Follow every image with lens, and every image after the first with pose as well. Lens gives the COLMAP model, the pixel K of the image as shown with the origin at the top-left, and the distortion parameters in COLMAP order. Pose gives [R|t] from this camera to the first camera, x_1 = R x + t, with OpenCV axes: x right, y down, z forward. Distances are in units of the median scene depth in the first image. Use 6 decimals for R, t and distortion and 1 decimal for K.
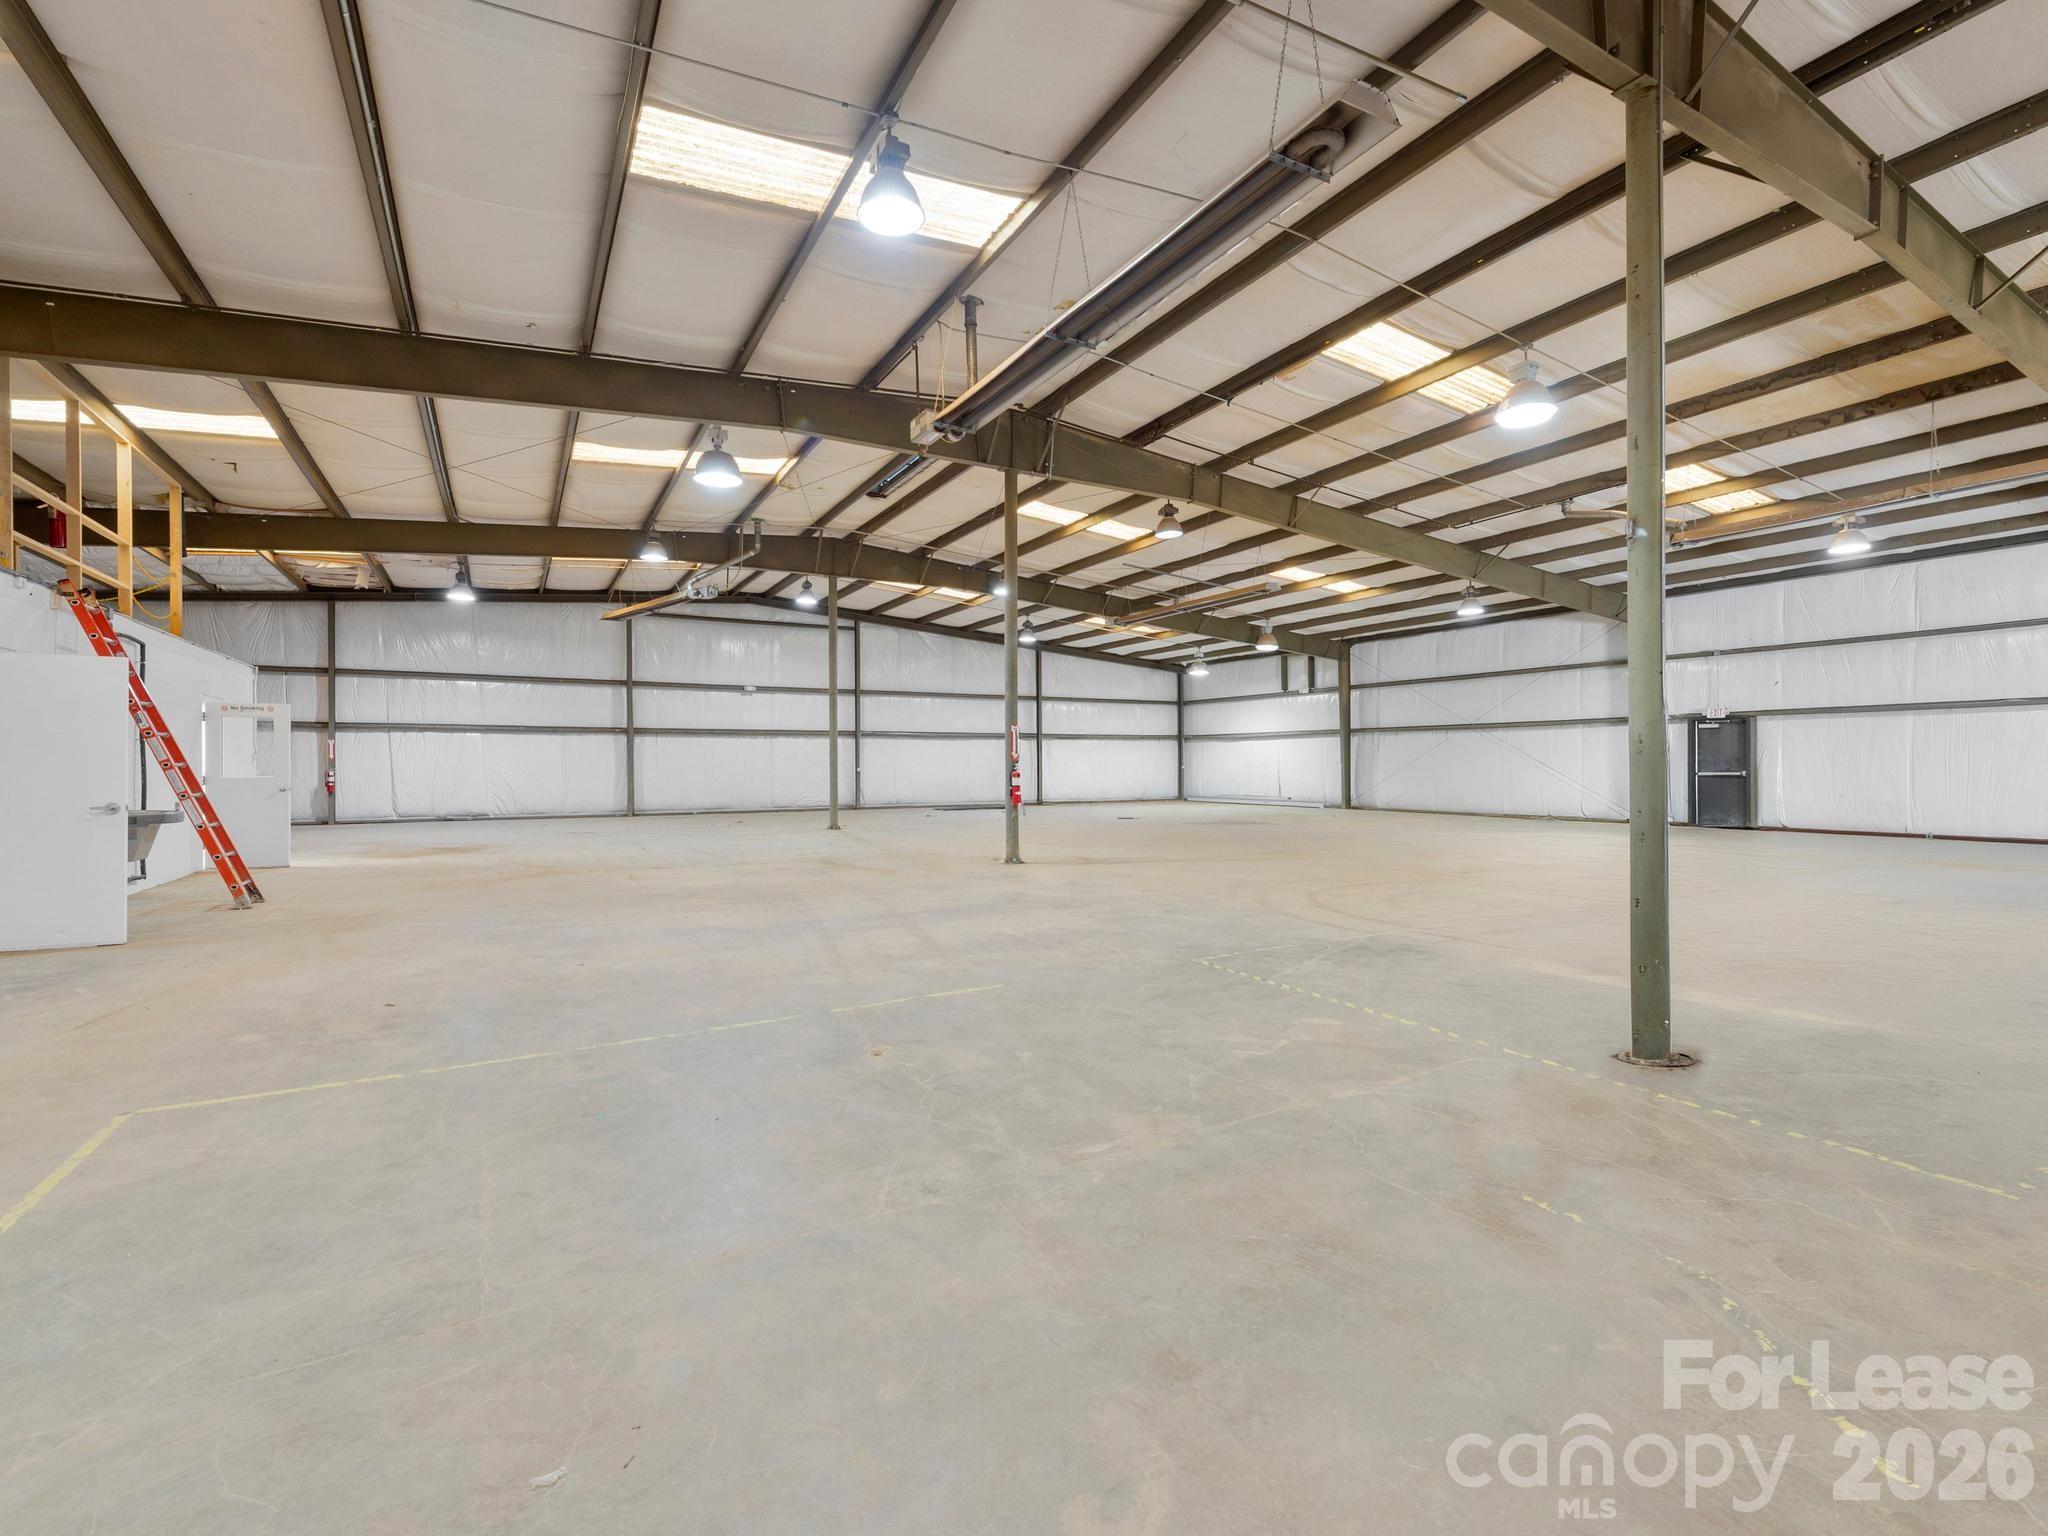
lens RADIAL K [[907.3, 0, 1021.8], [0, 907.3, 760.9], [0, 0, 1]] dist [0.019774, -0.007397]
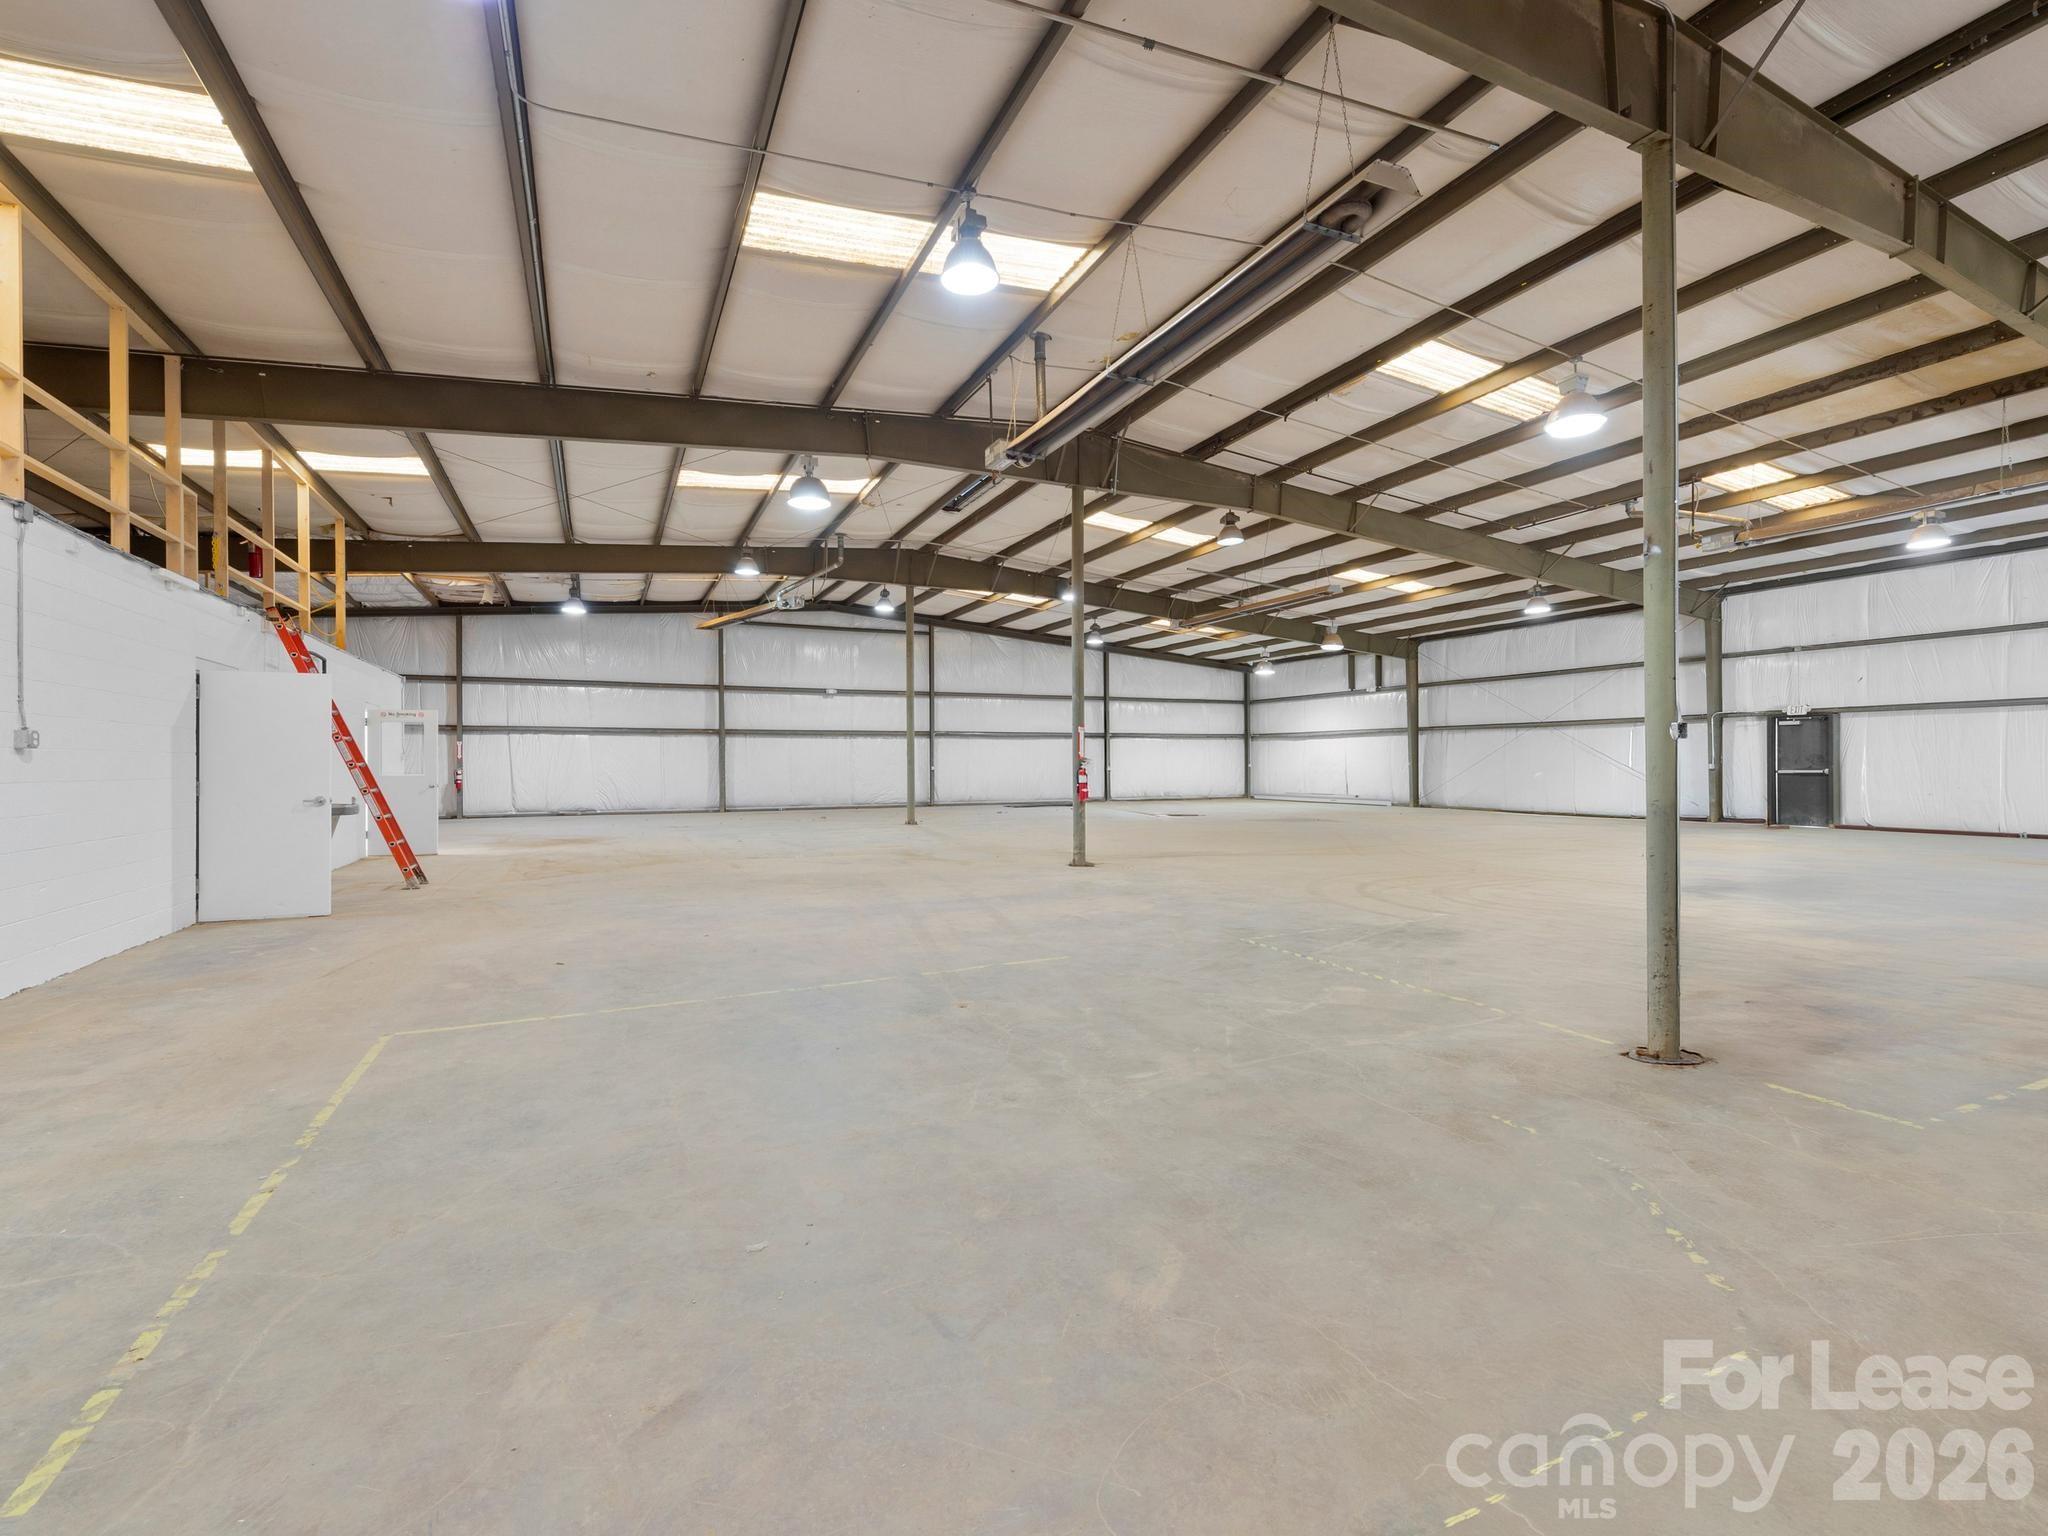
lens RADIAL K [[900.8, 0, 1022.5], [0, 900.8, 759.2], [0, 0, 1]] dist [0.019859, -0.007012]
pose [[0.997140, -0.001537, -0.075567, 0.002042], [0.001509, 0.999999, -0.000419, -0.000295], [0.075568, 0.000304, 0.997141, -0.039302]]
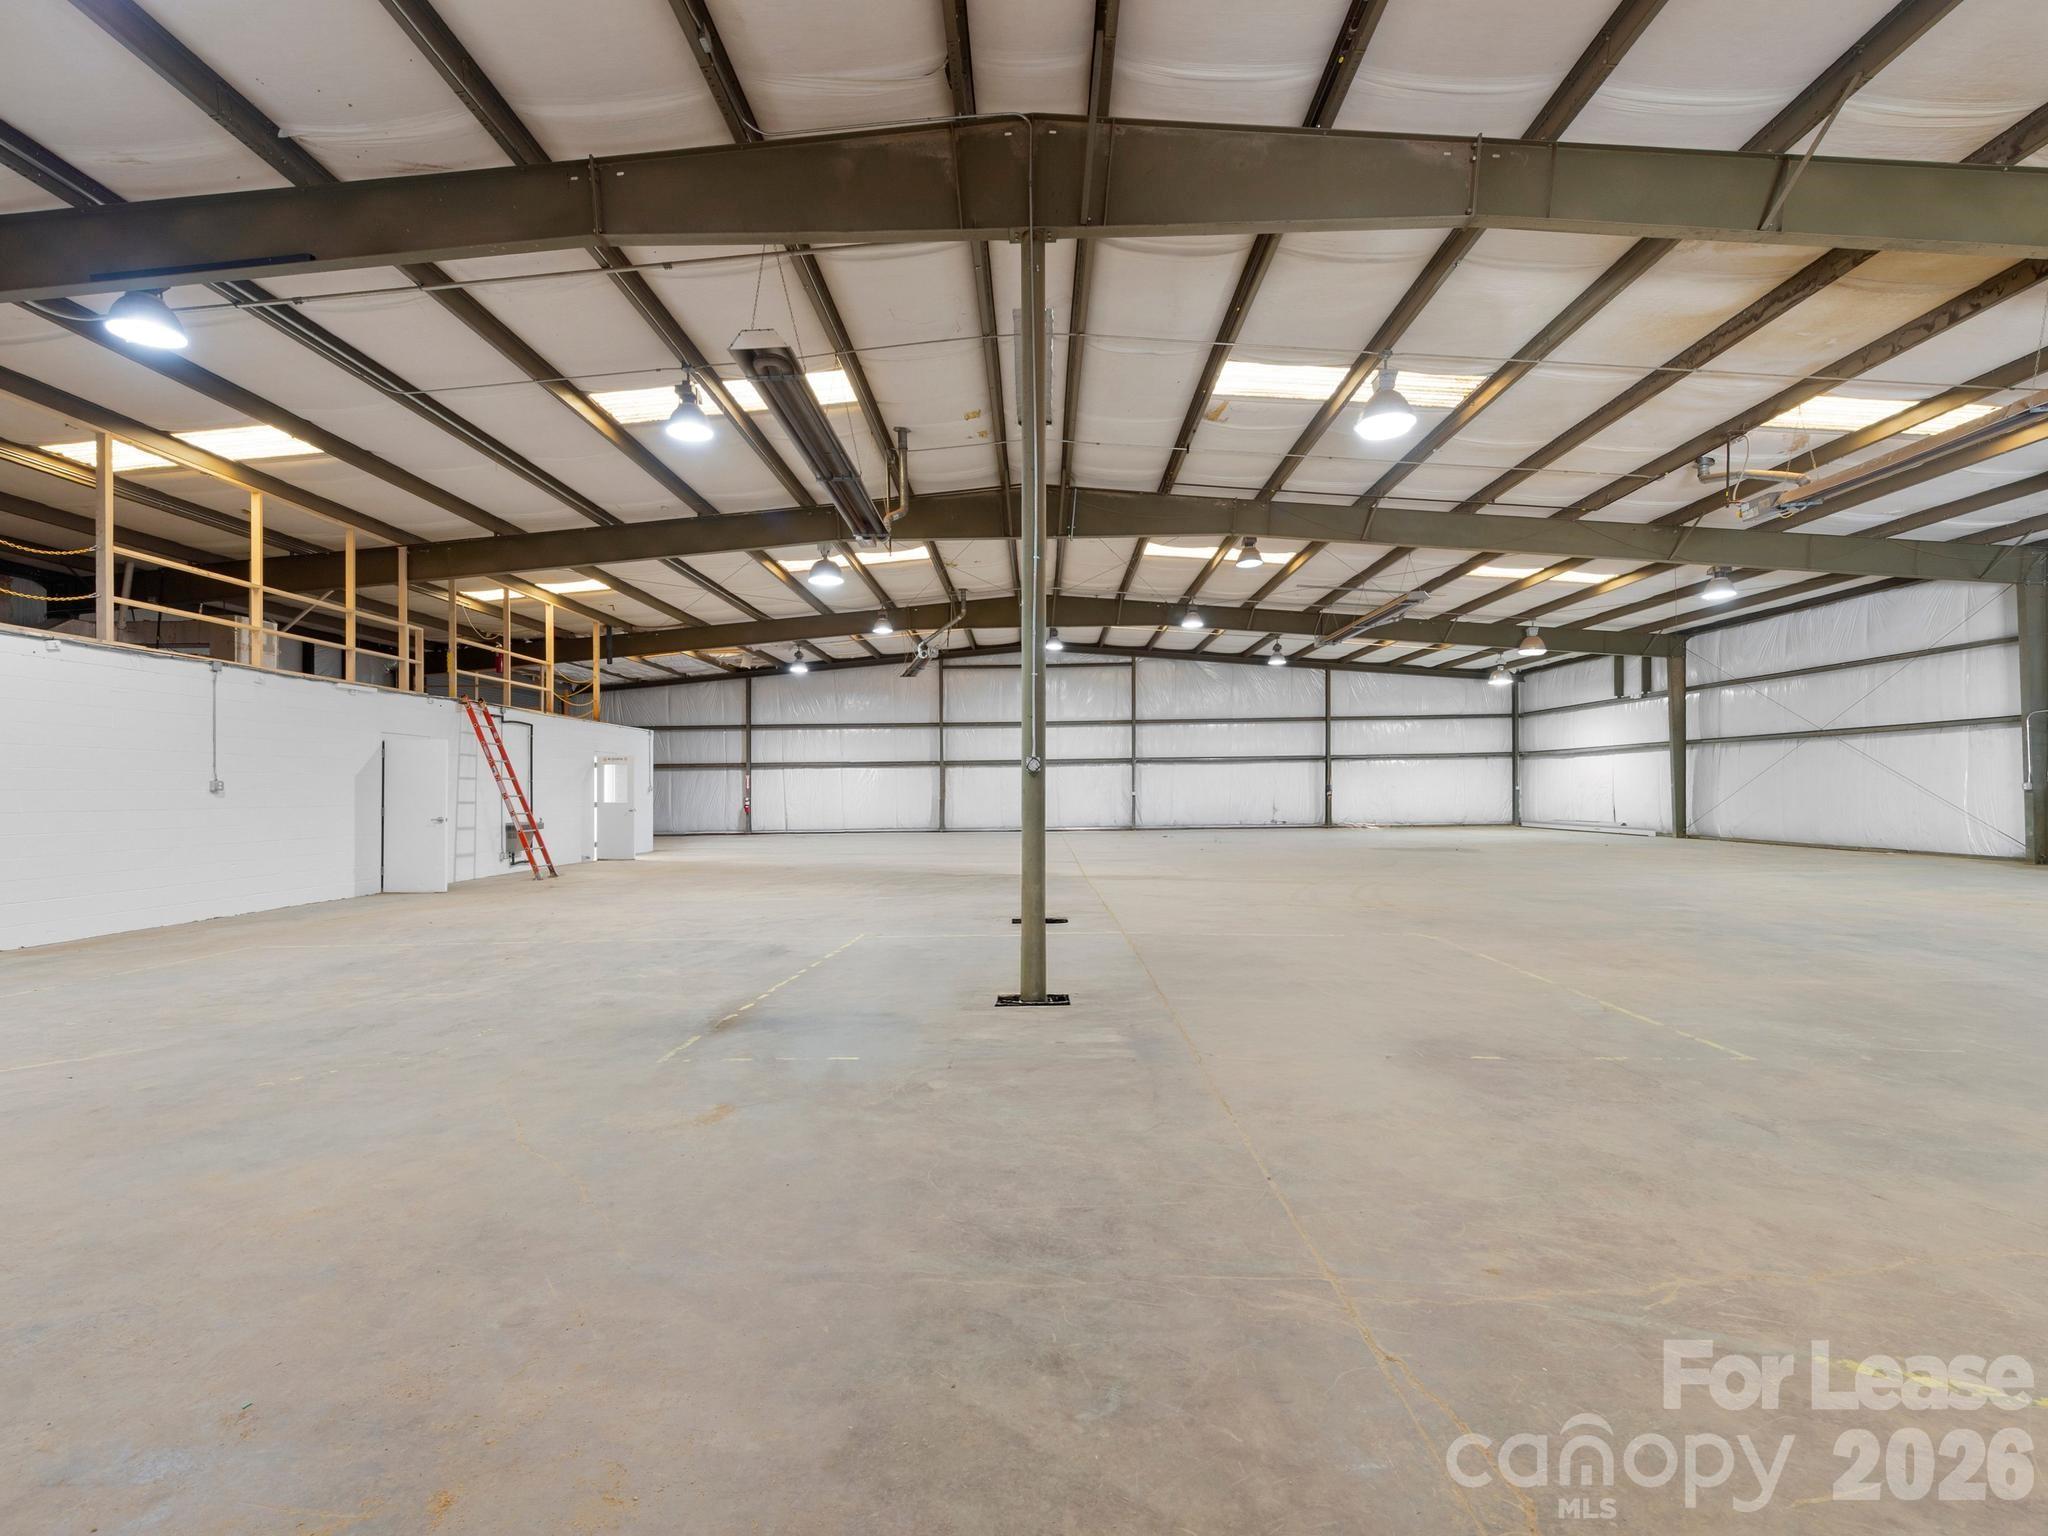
lens RADIAL K [[907.3, 0, 1021.8], [0, 907.3, 760.9], [0, 0, 1]] dist [0.019774, -0.007397]
pose [[0.867823, -0.024286, -0.496279, 0.365869], [0.011621, 0.999524, -0.028592, -0.000015], [0.496737, 0.019045, 0.867692, -0.012261]]
